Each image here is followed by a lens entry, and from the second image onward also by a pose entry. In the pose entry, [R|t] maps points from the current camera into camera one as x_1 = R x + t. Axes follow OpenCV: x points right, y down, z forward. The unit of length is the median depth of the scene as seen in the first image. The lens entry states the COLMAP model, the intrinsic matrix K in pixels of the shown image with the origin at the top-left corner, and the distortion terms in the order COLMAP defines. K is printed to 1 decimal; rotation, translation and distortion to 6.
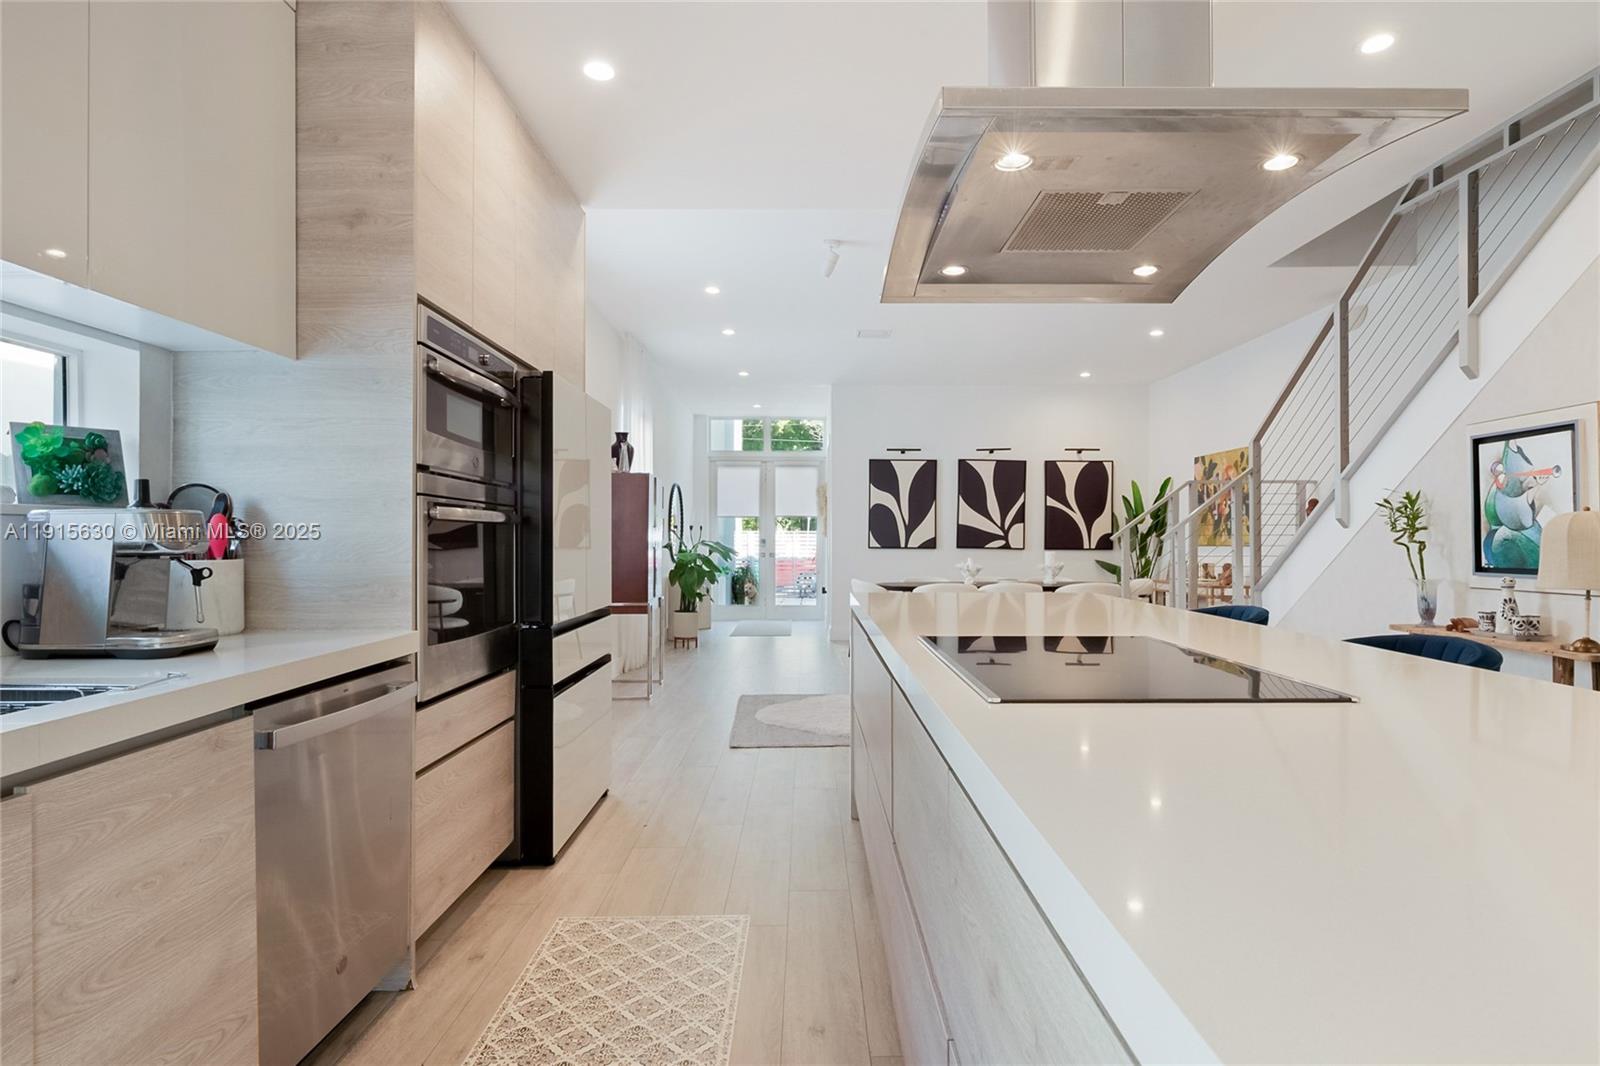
lens RADIAL K [[878.4, 0, 806.5], [0, 878.4, 537.5], [0, 0, 1]] dist [-0.000737, -0.000003]
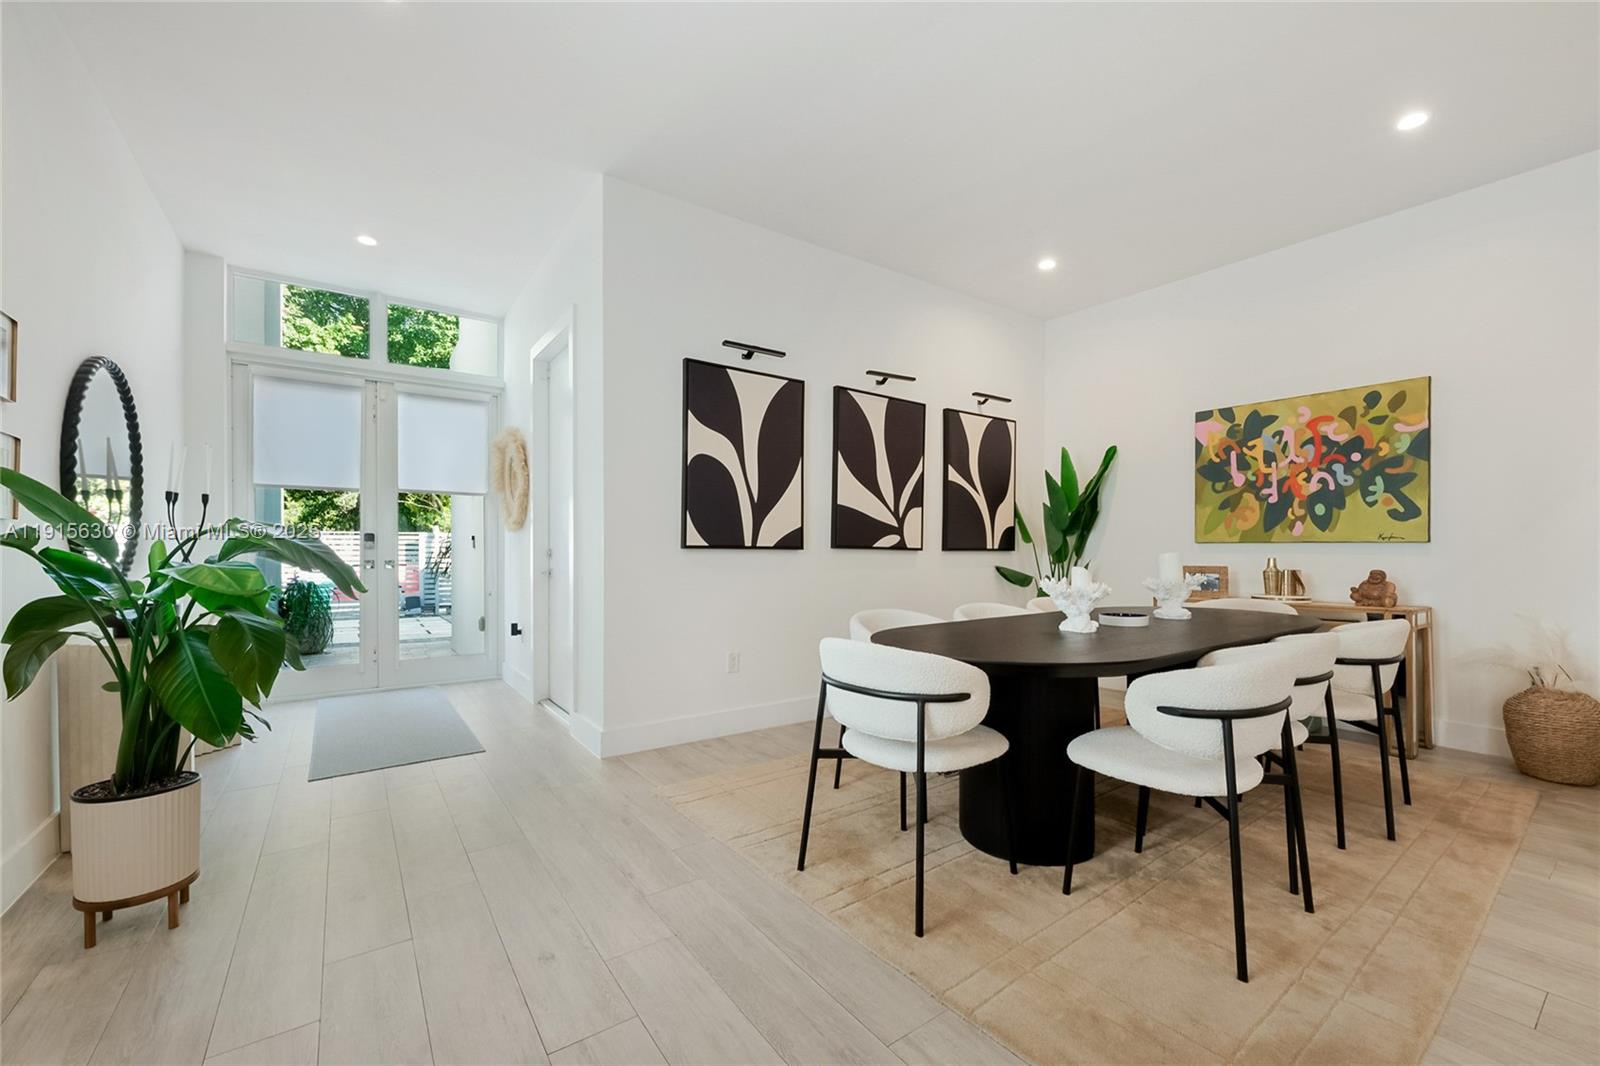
lens RADIAL K [[638.0, 0, 797.0], [0, 638.0, 552.1], [0, 0, 1]] dist [-0.008636, 0.000174]
pose [[0.812830, -0.003103, 0.582492, -0.078364], [-0.003748, 0.999937, 0.010557, 0.010513], [-0.582489, -0.010765, 0.812768, 0.691484]]
